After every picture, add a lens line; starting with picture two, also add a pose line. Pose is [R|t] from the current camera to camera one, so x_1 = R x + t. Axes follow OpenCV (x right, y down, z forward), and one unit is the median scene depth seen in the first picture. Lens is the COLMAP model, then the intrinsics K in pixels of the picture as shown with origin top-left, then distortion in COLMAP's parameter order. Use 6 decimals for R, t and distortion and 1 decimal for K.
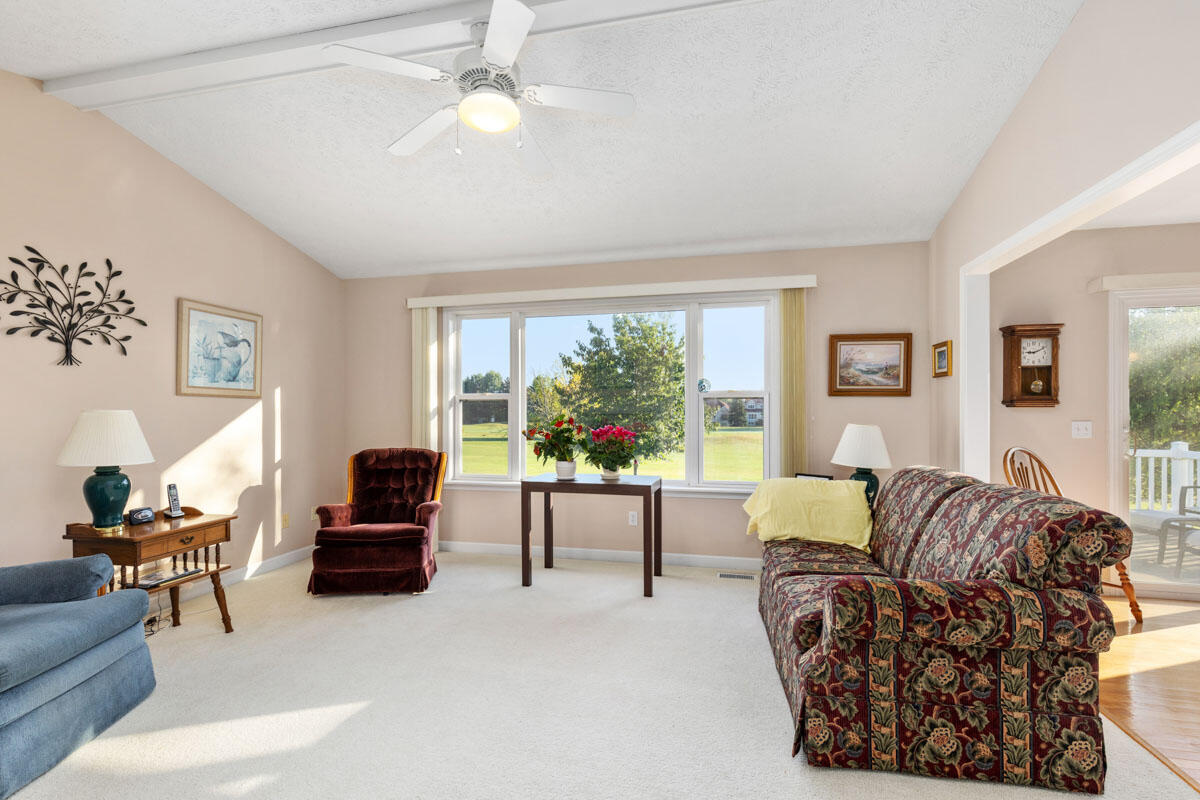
lens RADIAL K [[549.8, 0, 600.7], [0, 549.8, 400.7], [0, 0, 1]] dist [-0.001133, -0.000331]
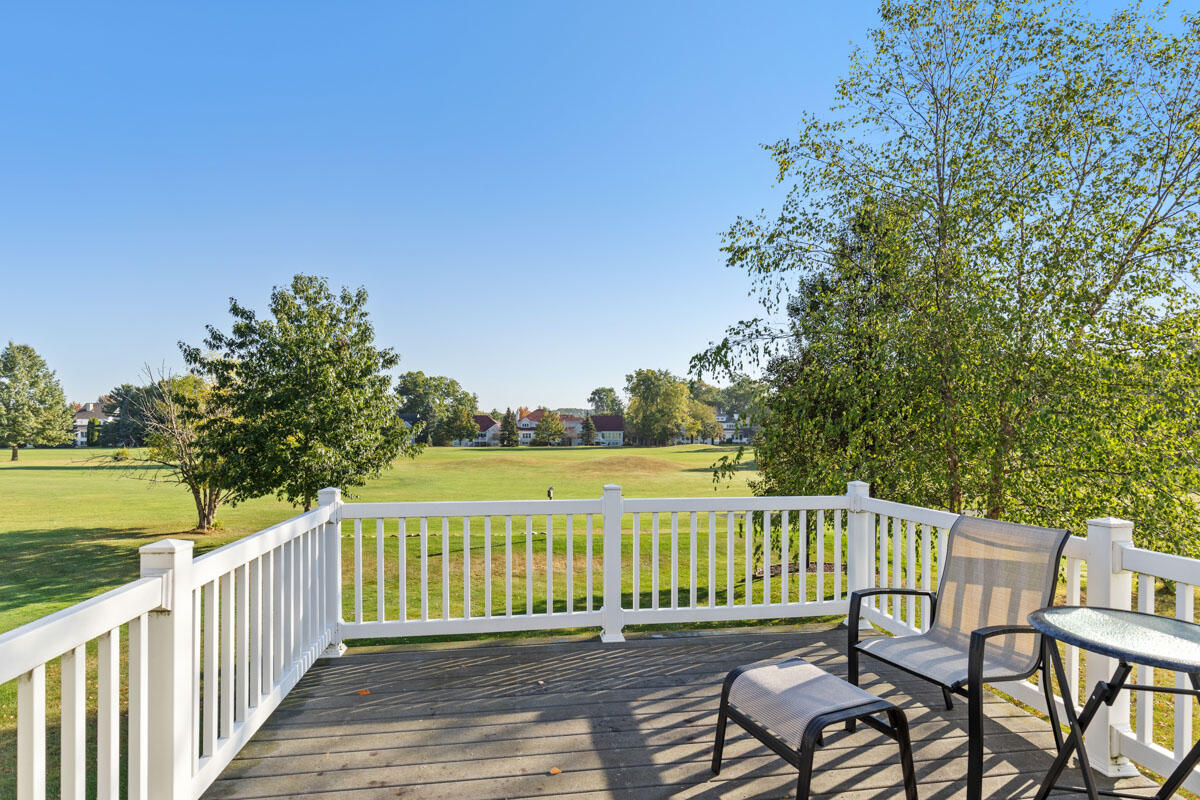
lens RADIAL K [[605.0, 0, 595.4], [0, 605.0, 410.8], [0, 0, 1]] dist [0.001107, 0.000172]
pose [[0.929141, 0.015465, 0.369401, 0.127199], [-0.010905, 0.999836, -0.014429, 0.003214], [-0.369564, 0.009379, 0.929158, 0.115714]]
